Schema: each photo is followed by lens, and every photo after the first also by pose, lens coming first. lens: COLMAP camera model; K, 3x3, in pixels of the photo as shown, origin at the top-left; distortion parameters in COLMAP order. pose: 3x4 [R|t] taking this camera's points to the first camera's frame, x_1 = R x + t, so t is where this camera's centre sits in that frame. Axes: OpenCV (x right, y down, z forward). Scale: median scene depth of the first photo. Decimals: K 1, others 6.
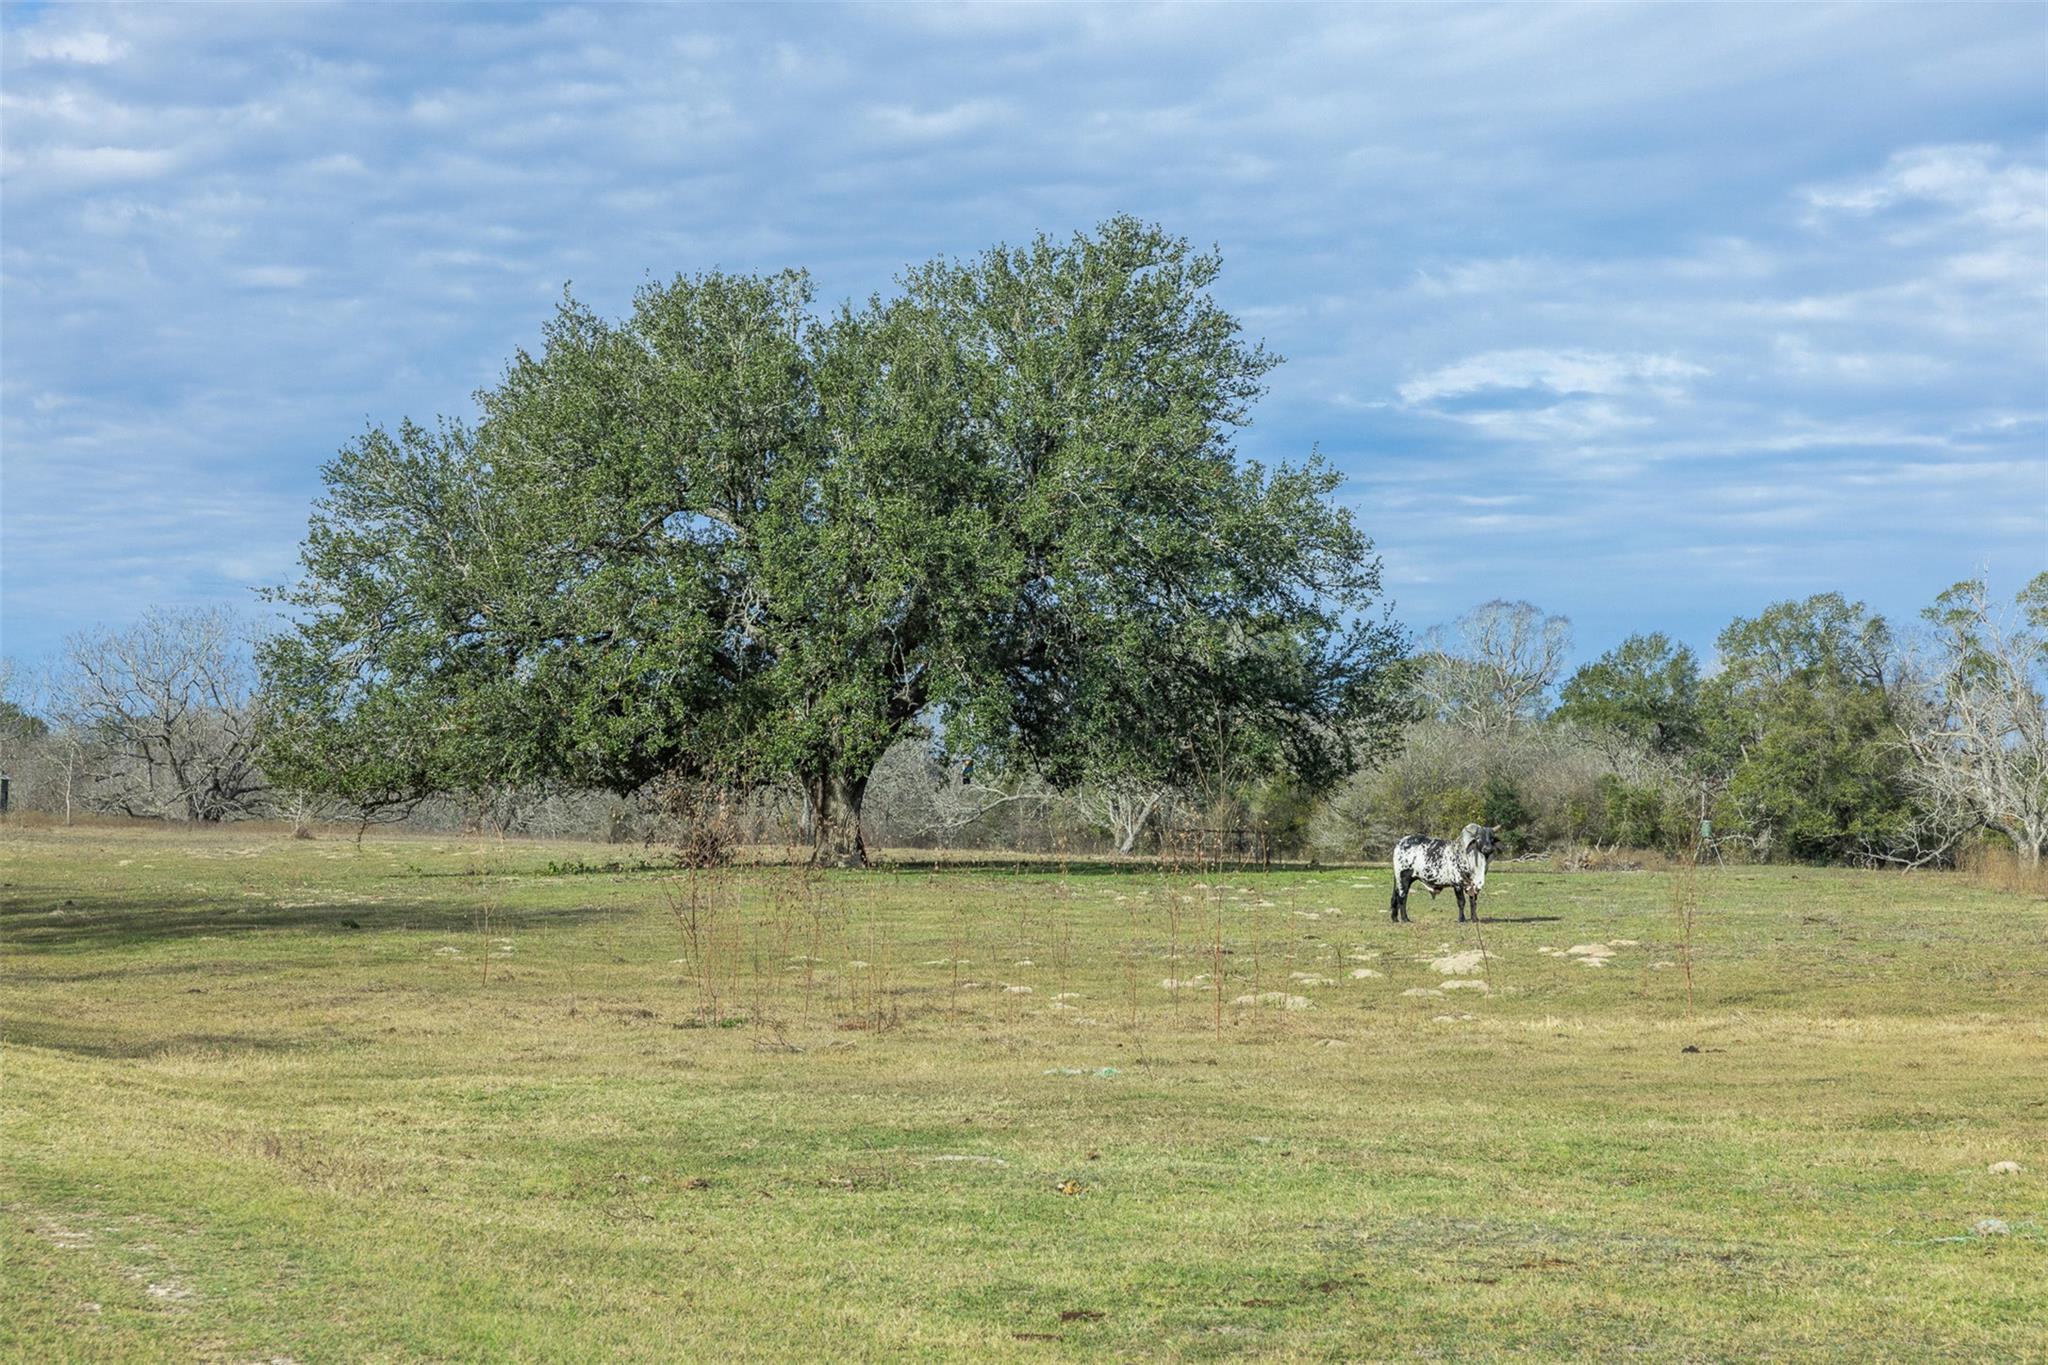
lens RADIAL K [[4087.6, 0, 1027.6], [0, 4087.6, 680.0], [0, 0, 1]] dist [0.342792, 0.000000]
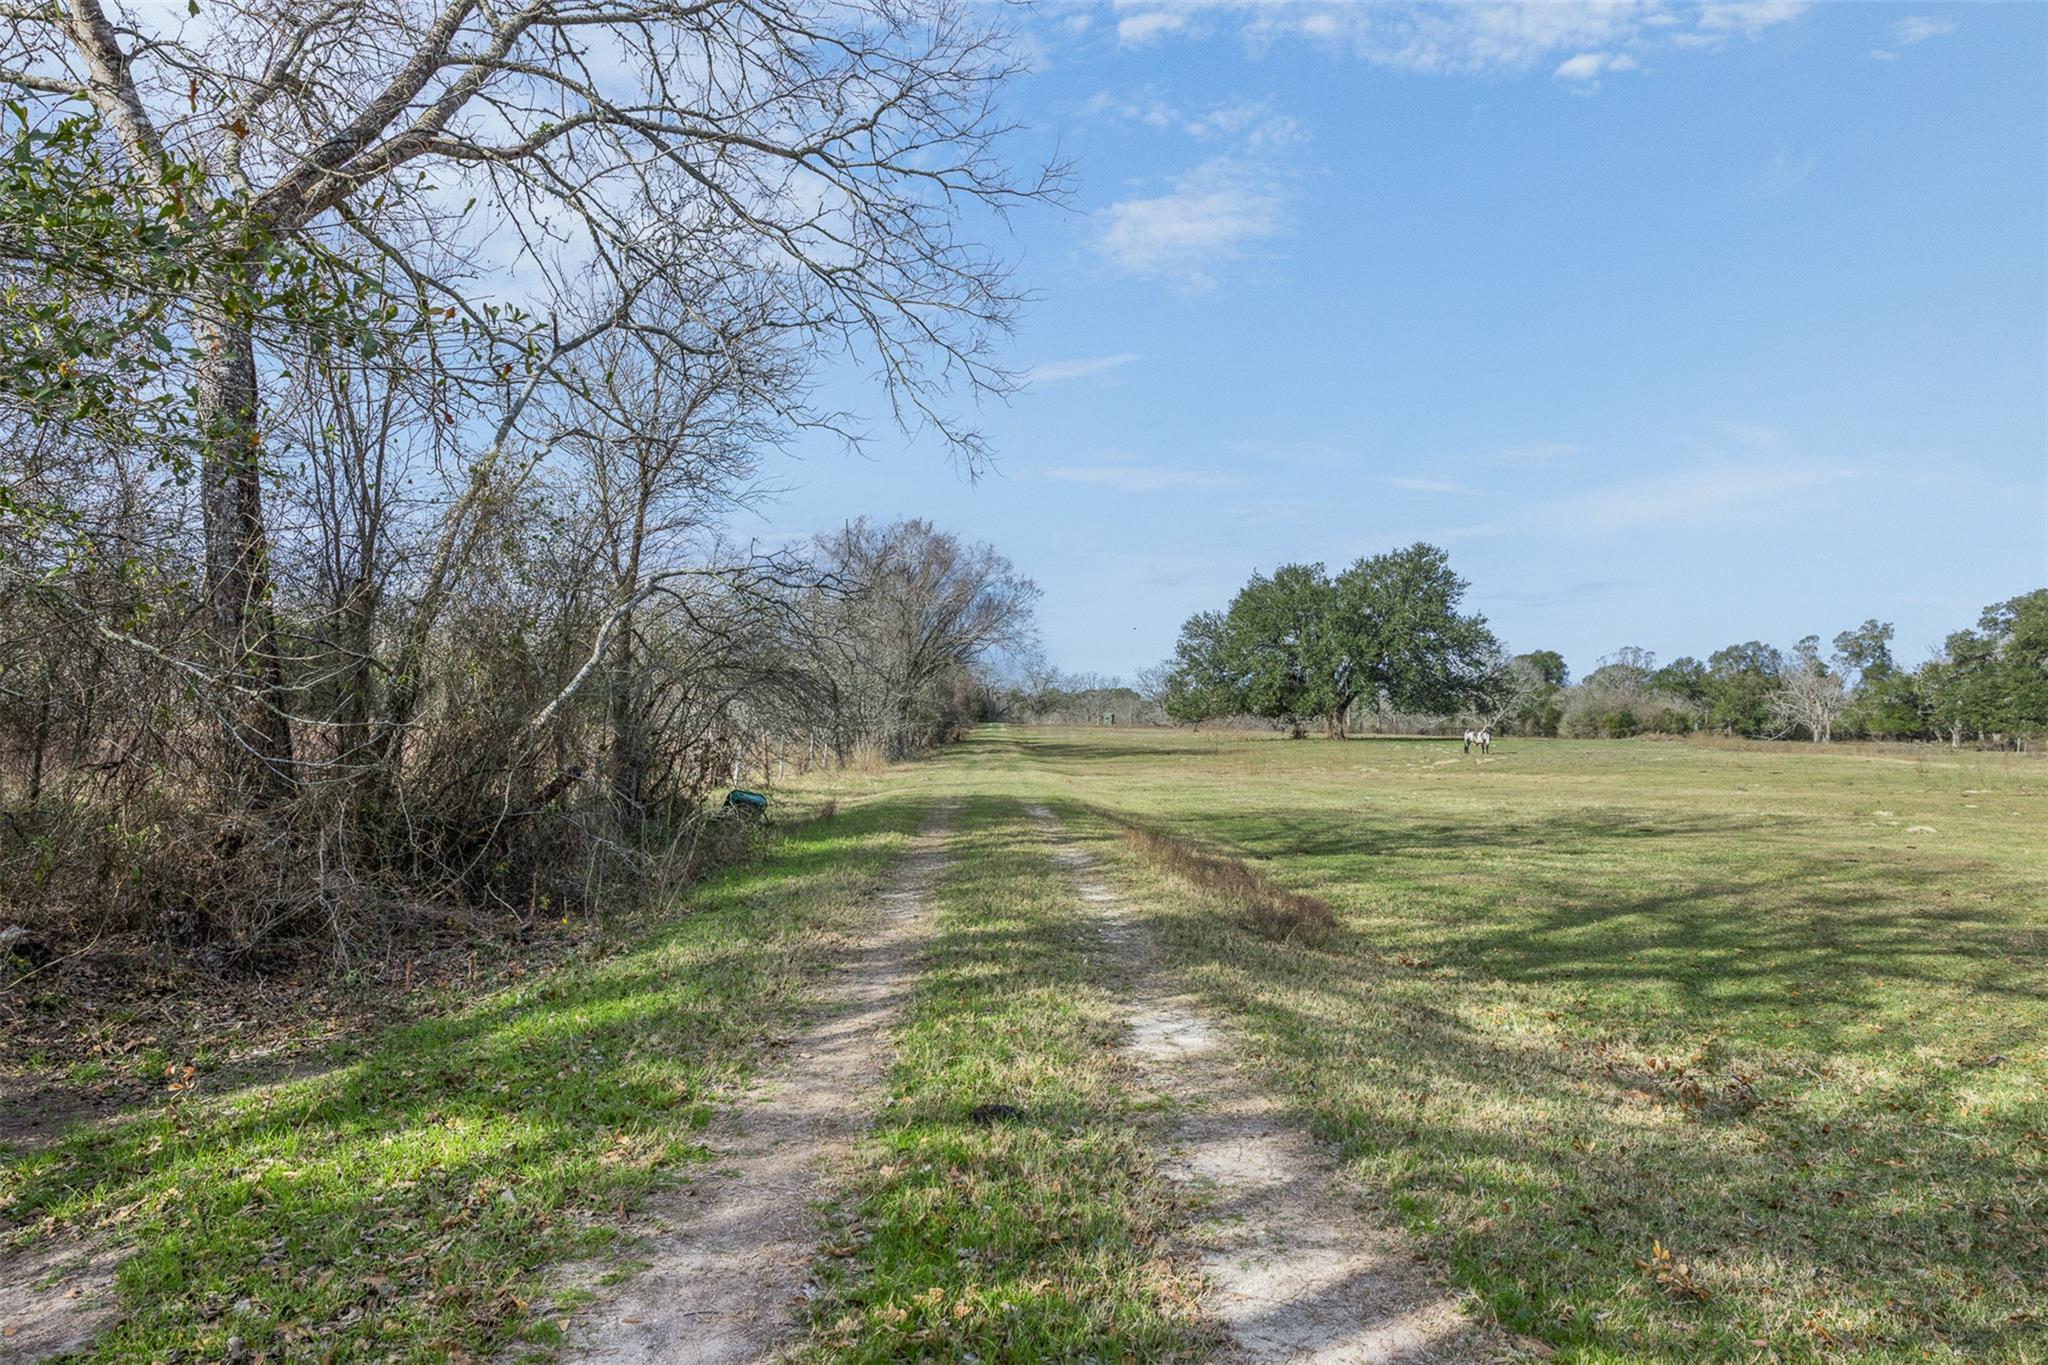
lens RADIAL K [[1357.7, 0, 1023.0], [0, 1357.7, 680.7], [0, 0, 1]] dist [0.001859, 0.000221]
pose [[0.950504, -0.014842, -0.310357, 0.056102], [0.015121, 0.999885, -0.001507, -0.004555], [0.310343, -0.003260, 0.950619, -0.135098]]
